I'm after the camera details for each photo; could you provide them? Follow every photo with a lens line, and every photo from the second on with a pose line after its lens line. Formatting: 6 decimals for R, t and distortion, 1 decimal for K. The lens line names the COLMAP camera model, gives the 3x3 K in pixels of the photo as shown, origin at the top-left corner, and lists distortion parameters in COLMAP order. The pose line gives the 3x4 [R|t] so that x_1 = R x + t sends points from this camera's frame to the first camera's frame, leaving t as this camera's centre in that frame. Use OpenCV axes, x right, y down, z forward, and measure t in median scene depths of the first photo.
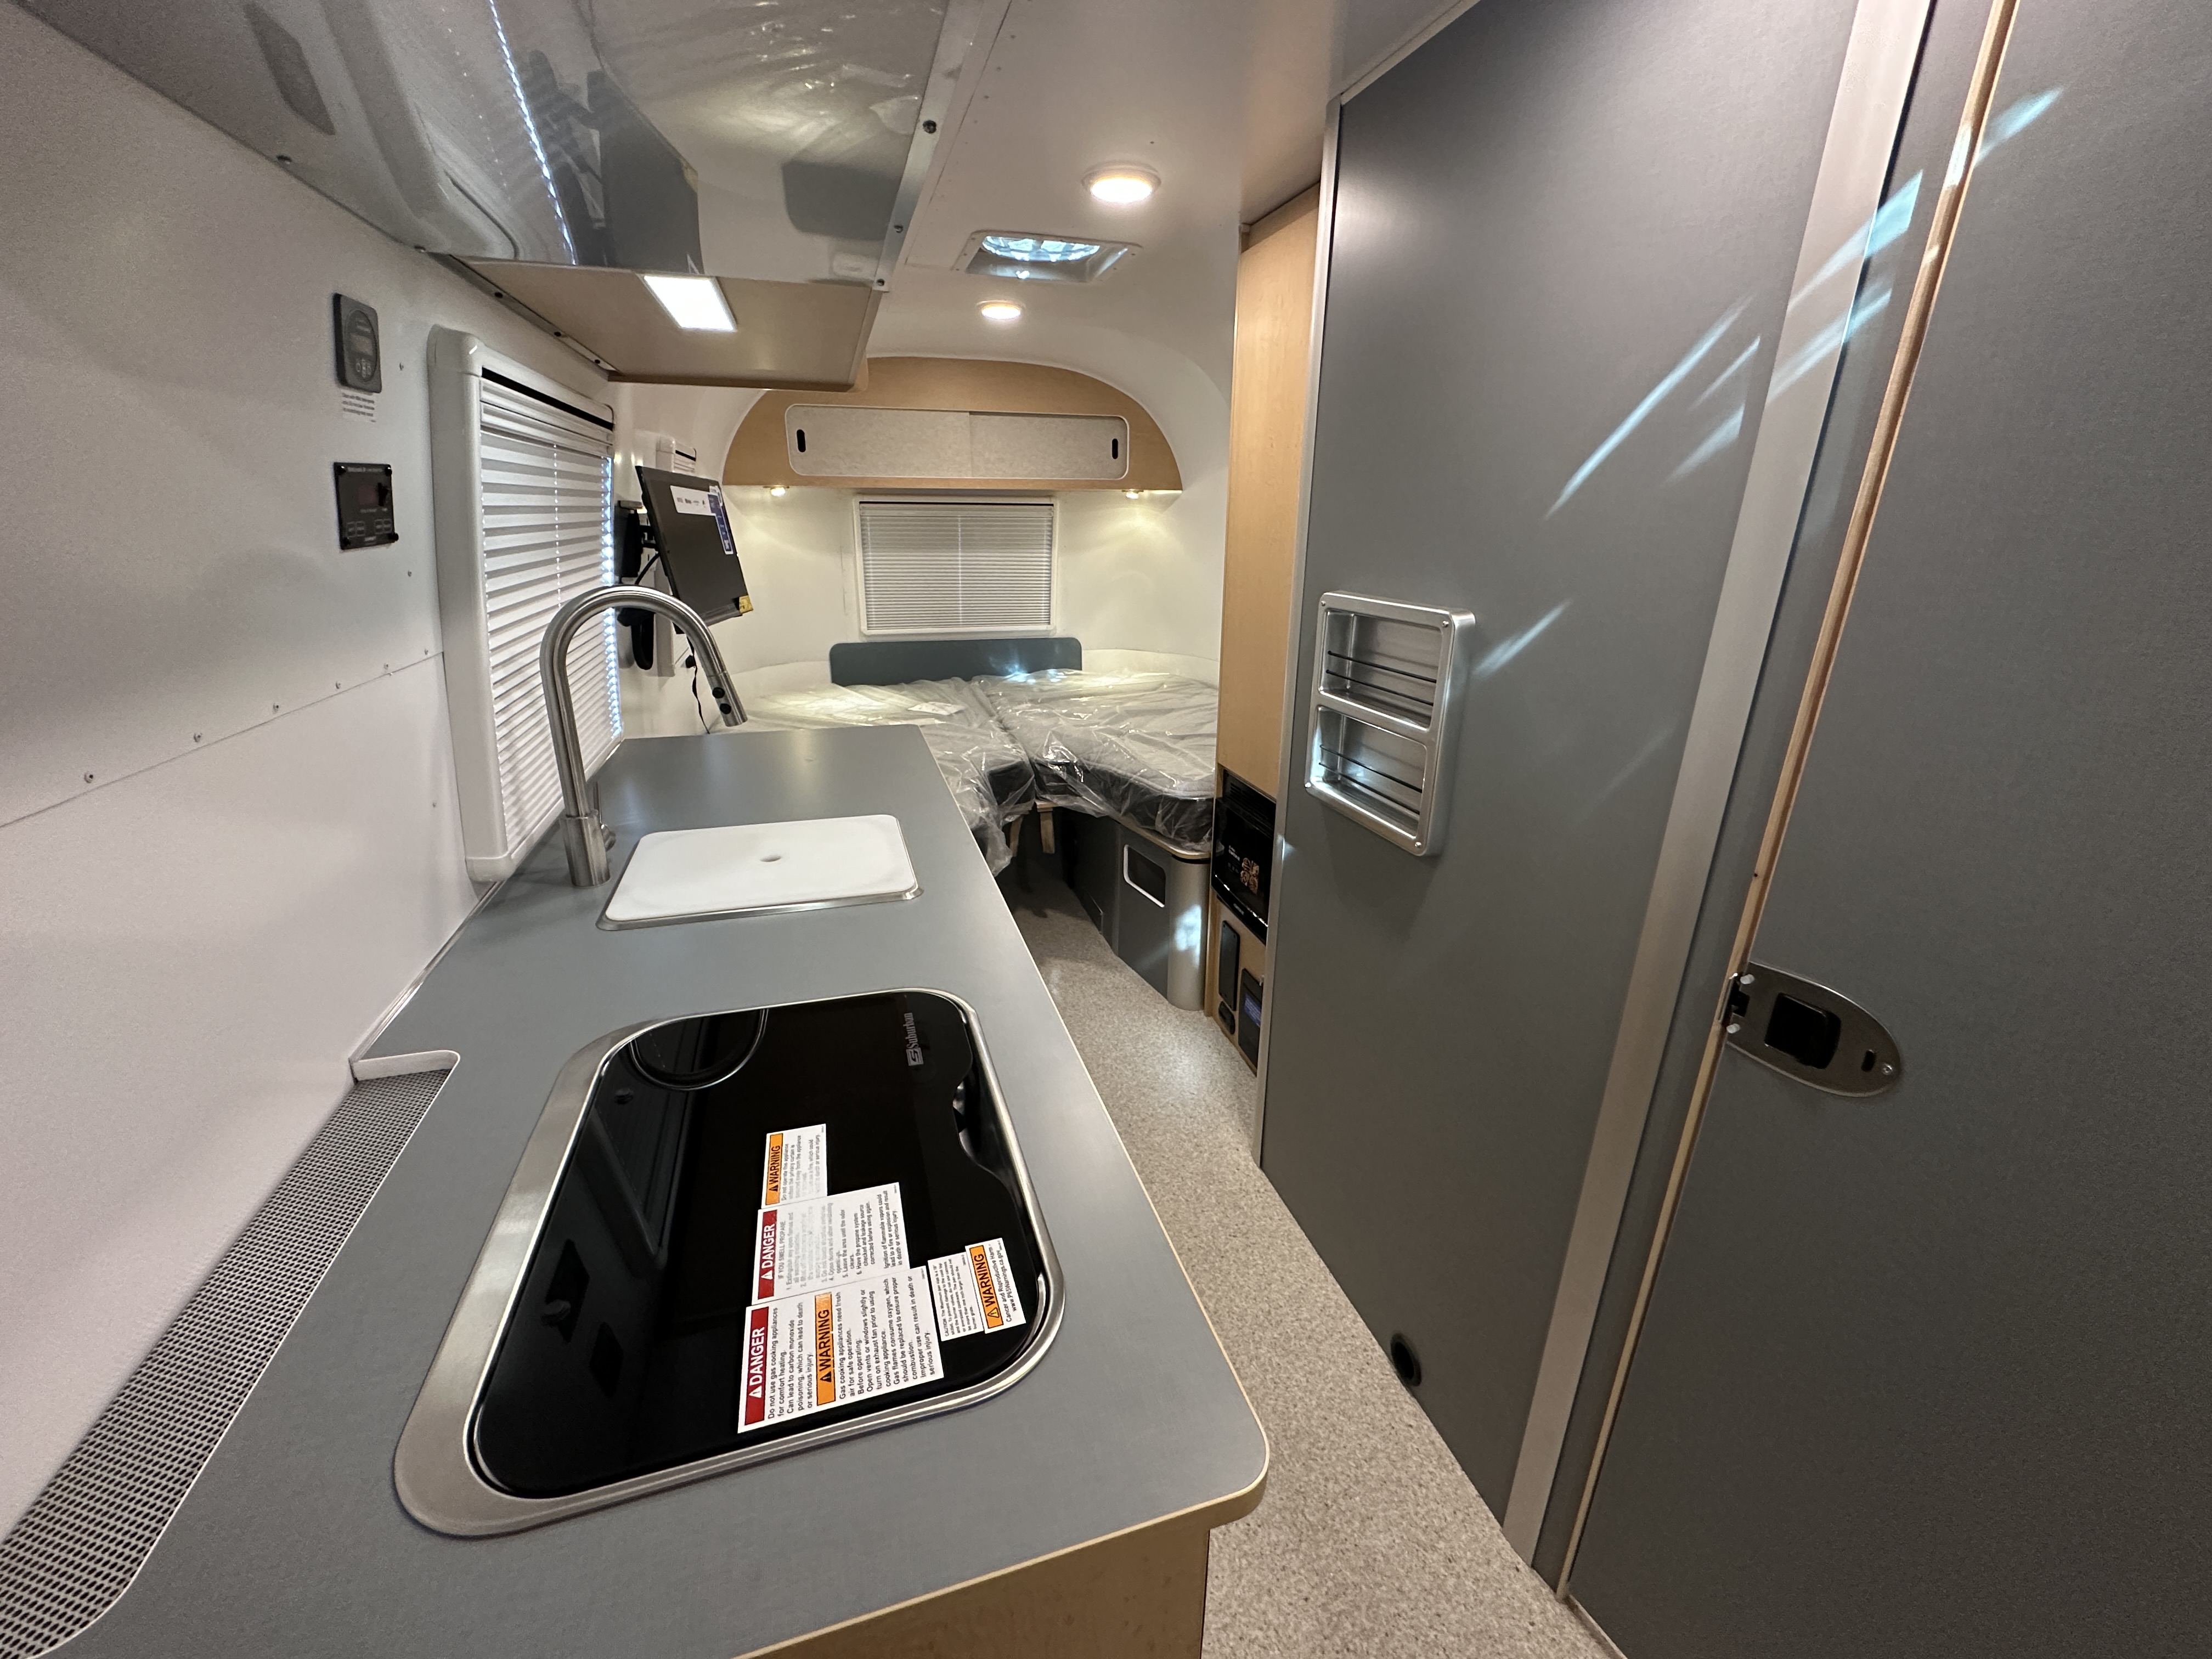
lens RADIAL K [[878.6, 0, 1106.0], [0, 878.6, 829.5], [0, 0, 1]] dist [-0.001583, 0.000874]
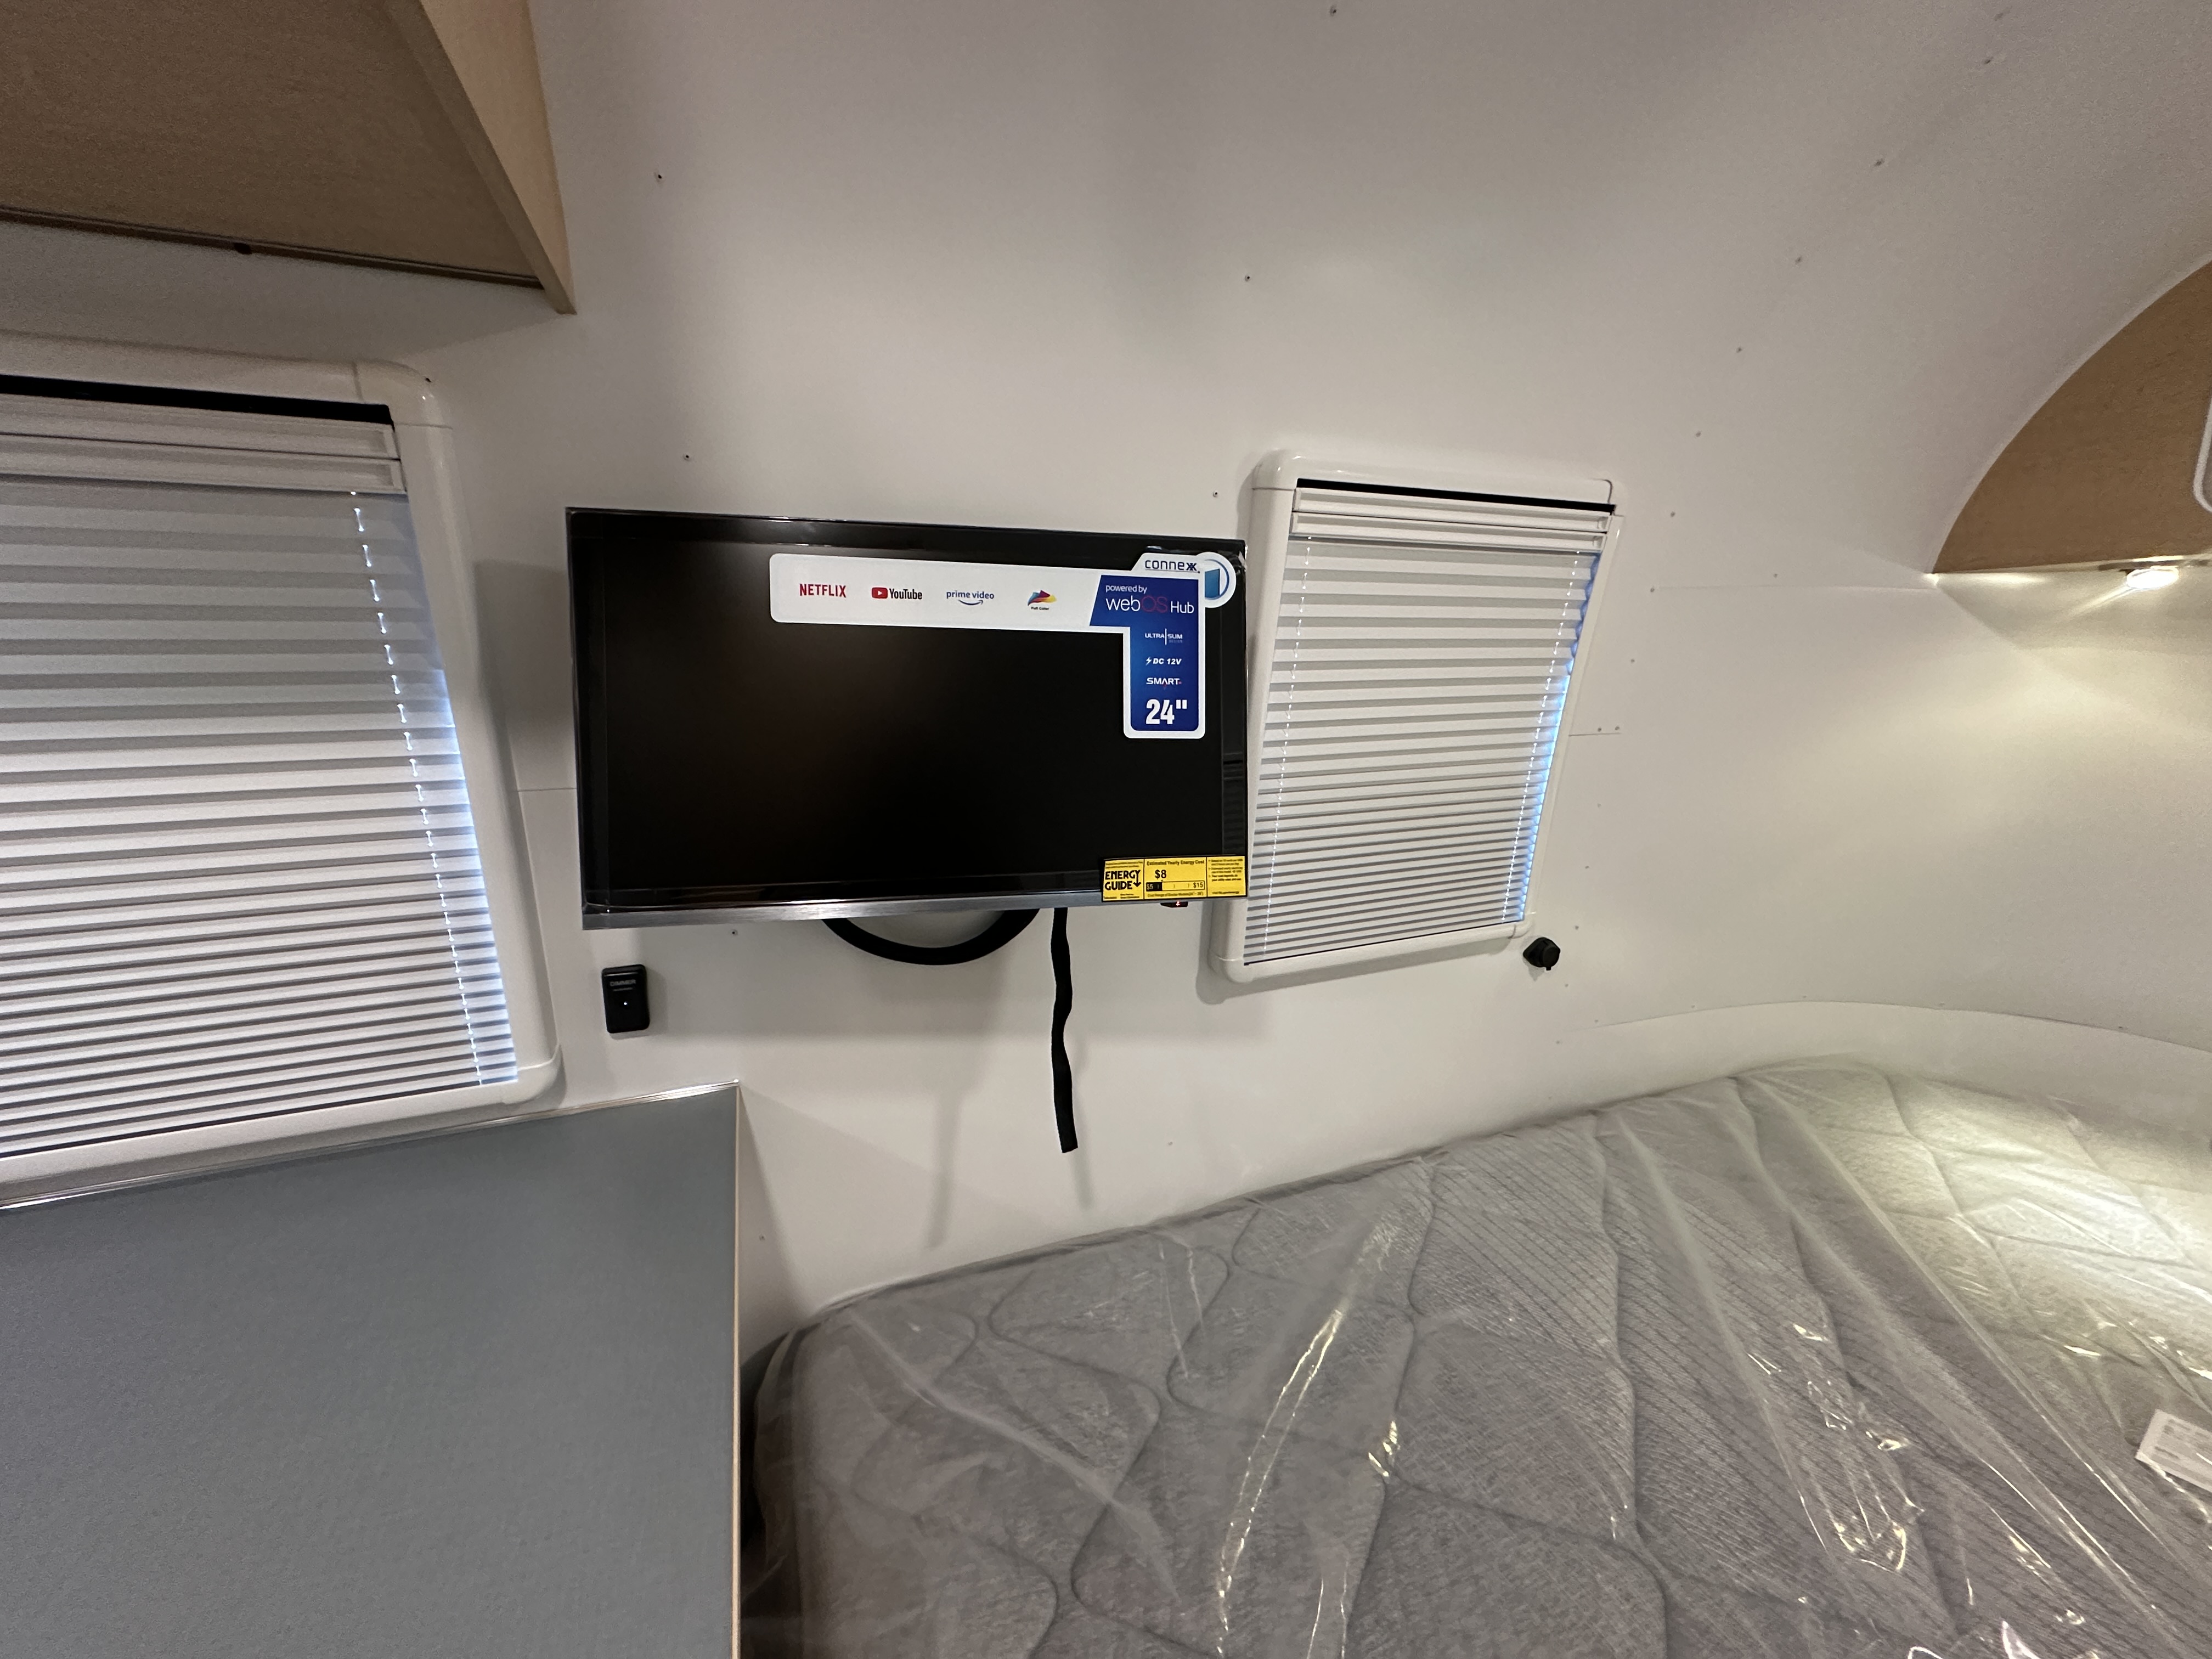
lens RADIAL K [[878.6, 0, 1106.0], [0, 878.6, 829.5], [0, 0, 1]] dist [-0.001583, 0.000874]
pose [[0.081506, 0.179469, -0.980381, -0.059274], [-0.334068, 0.931672, 0.142779, -0.243630], [0.939018, 0.315877, 0.135892, 0.712753]]
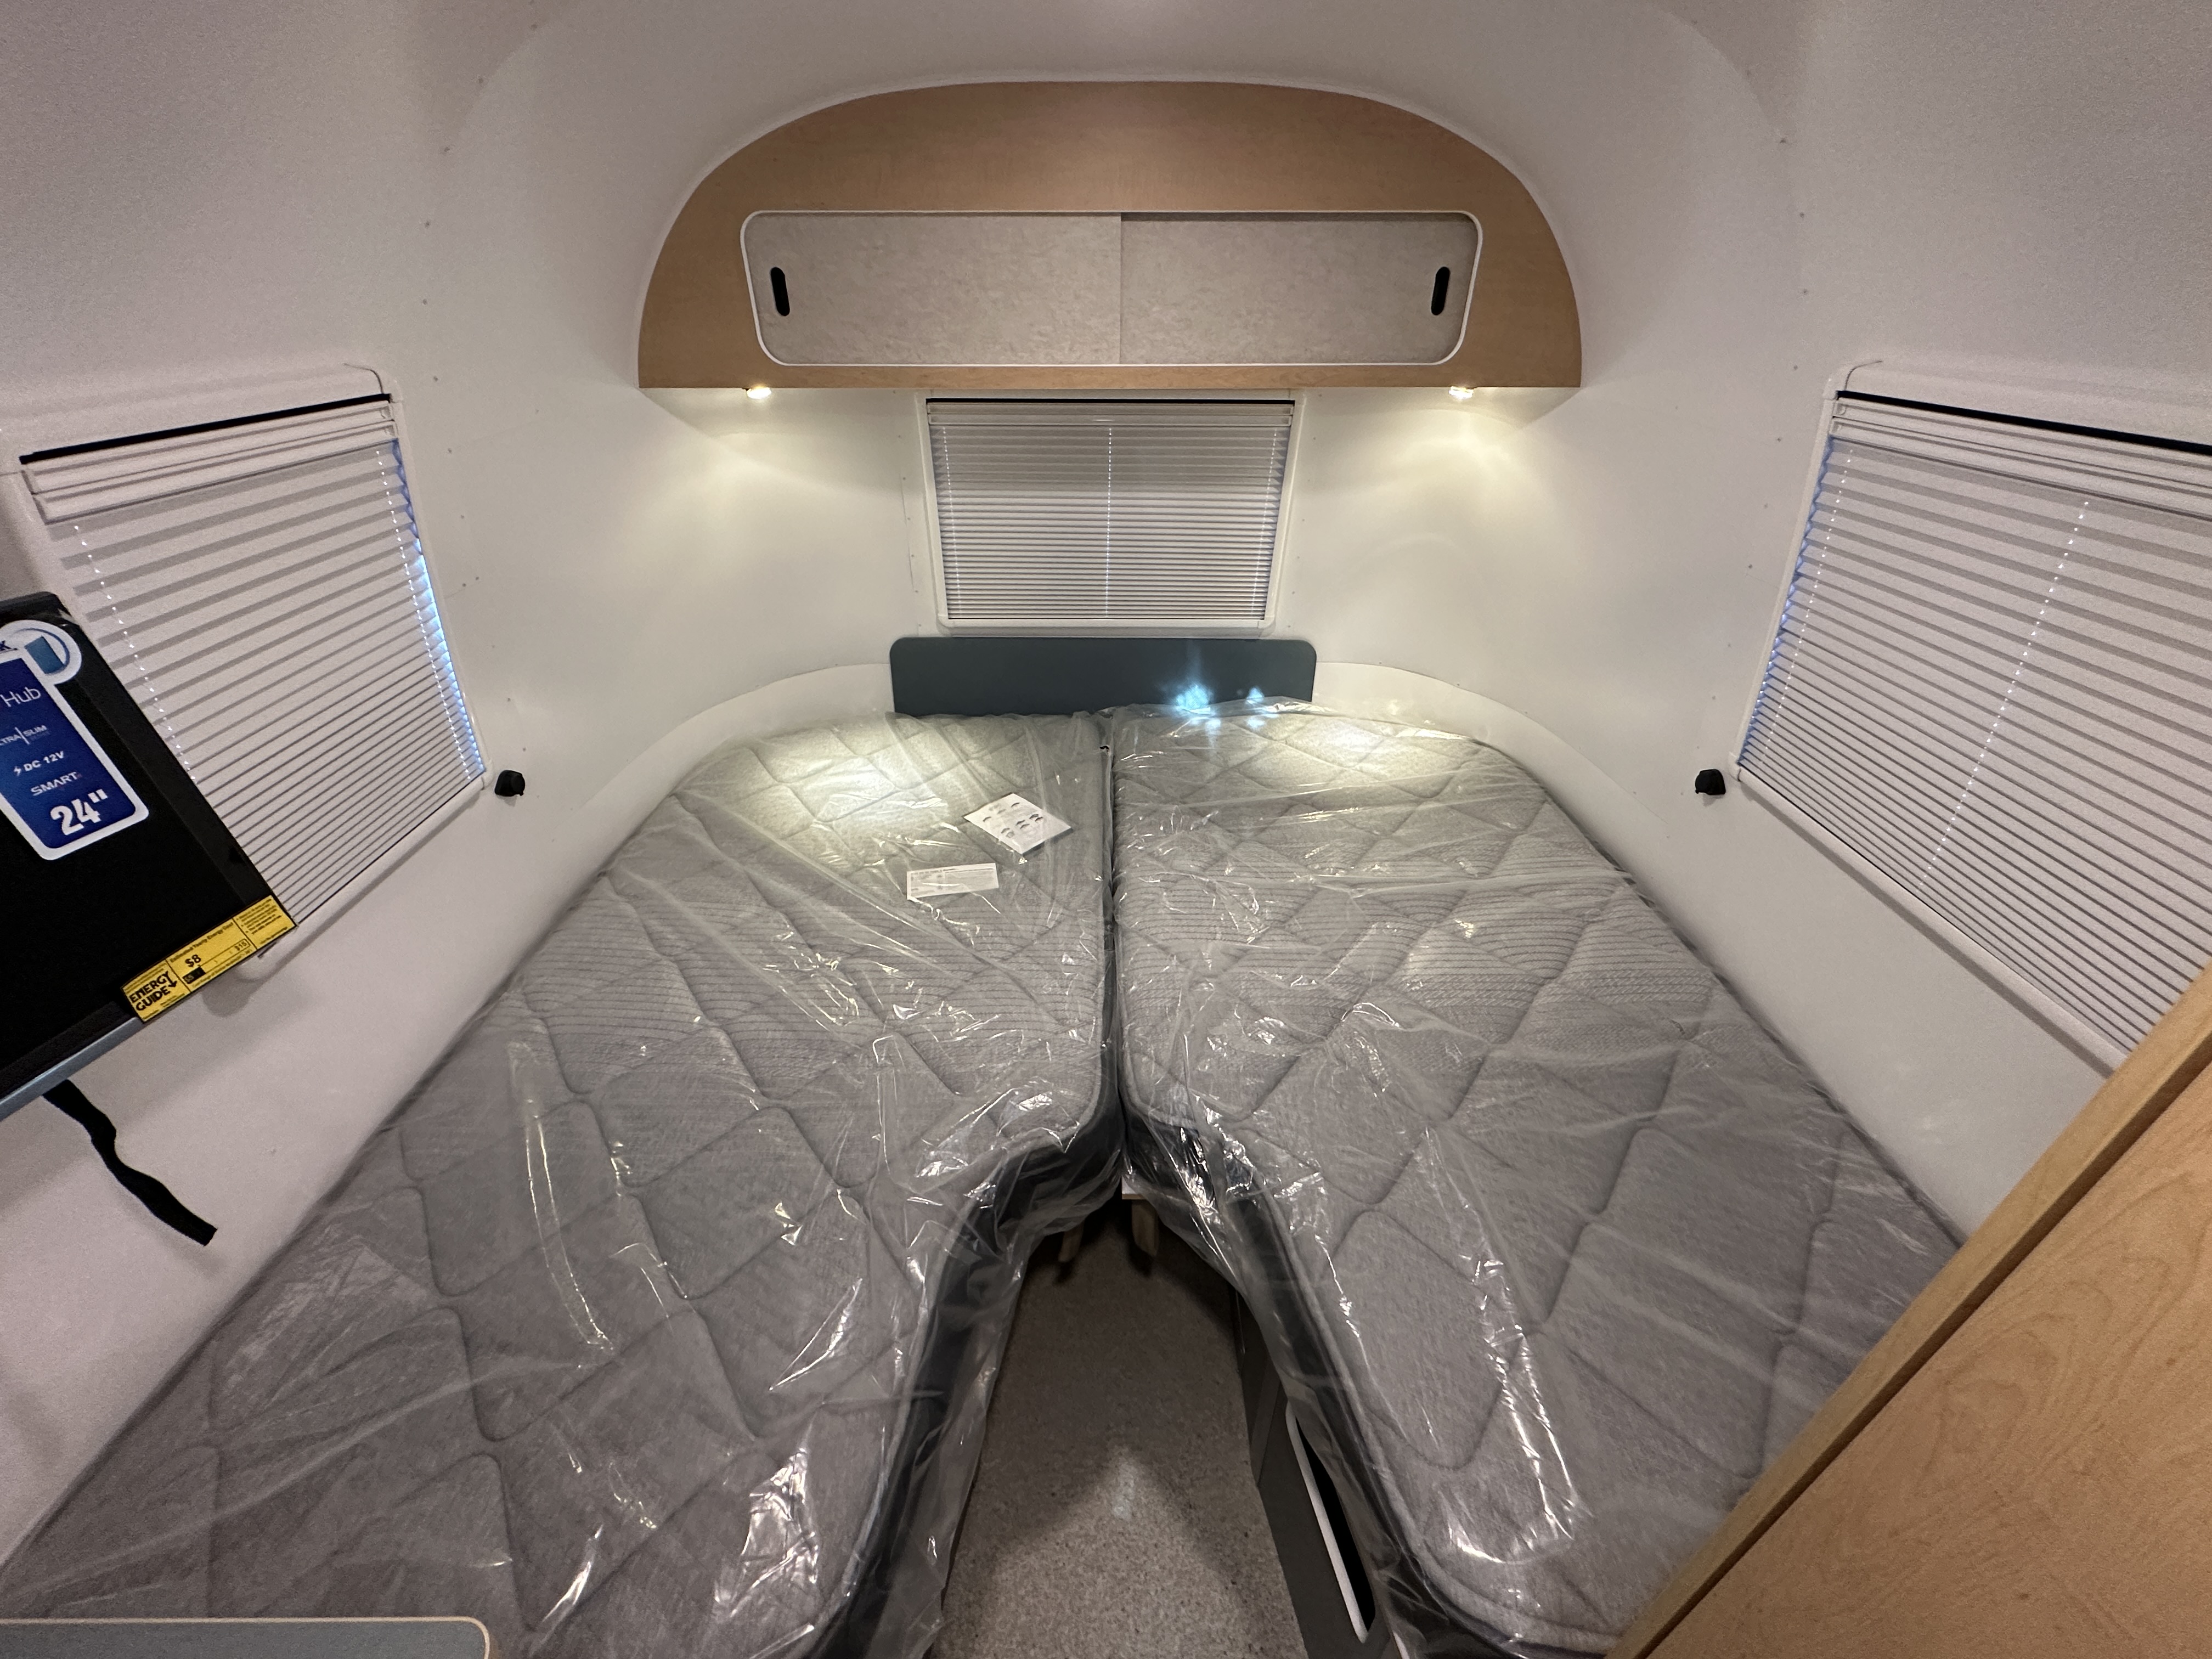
lens RADIAL K [[878.6, 0, 1106.0], [0, 878.6, 829.5], [0, 0, 1]] dist [-0.001583, 0.000874]
pose [[0.956557, 0.151652, -0.248997, 0.000333], [-0.095070, 0.969633, 0.225330, -0.321003], [0.275608, -0.191869, 0.941927, 0.605224]]
